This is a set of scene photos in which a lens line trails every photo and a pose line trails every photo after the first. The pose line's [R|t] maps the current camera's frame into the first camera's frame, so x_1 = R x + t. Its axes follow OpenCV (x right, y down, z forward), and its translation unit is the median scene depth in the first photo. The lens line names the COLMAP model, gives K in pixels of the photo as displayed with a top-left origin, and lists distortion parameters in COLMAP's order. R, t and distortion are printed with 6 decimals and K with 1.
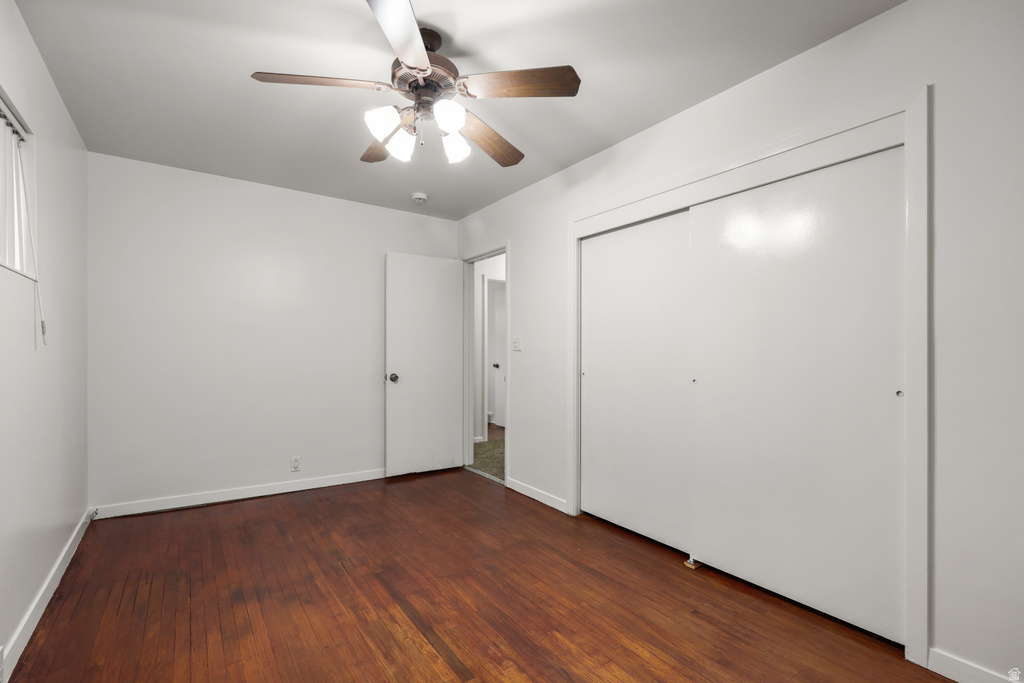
lens RADIAL K [[466.6, 0, 512.9], [0, 466.6, 346.7], [0, 0, 1]] dist [0.002091, 0.000794]
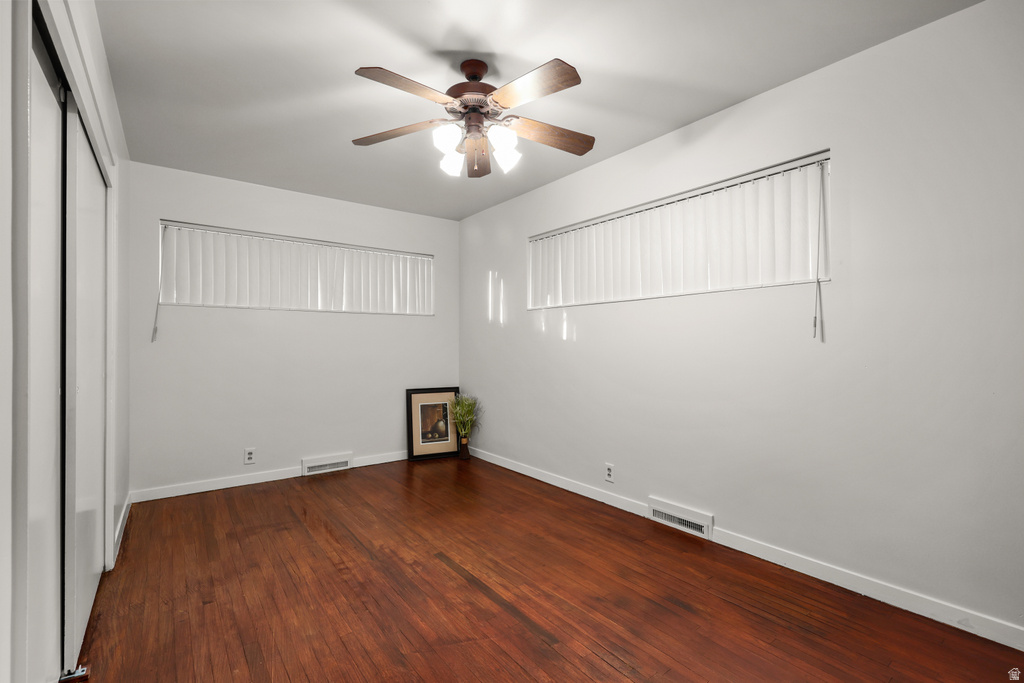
lens RADIAL K [[466.6, 0, 510.9], [0, 466.6, 342.2], [0, 0, 1]] dist [0.002091, 0.000794]
pose [[-0.999459, -0.002212, -0.032827, -0.230679], [-0.001936, 0.999963, -0.008440, 0.016520], [0.032844, -0.008372, -0.999425, 2.071553]]
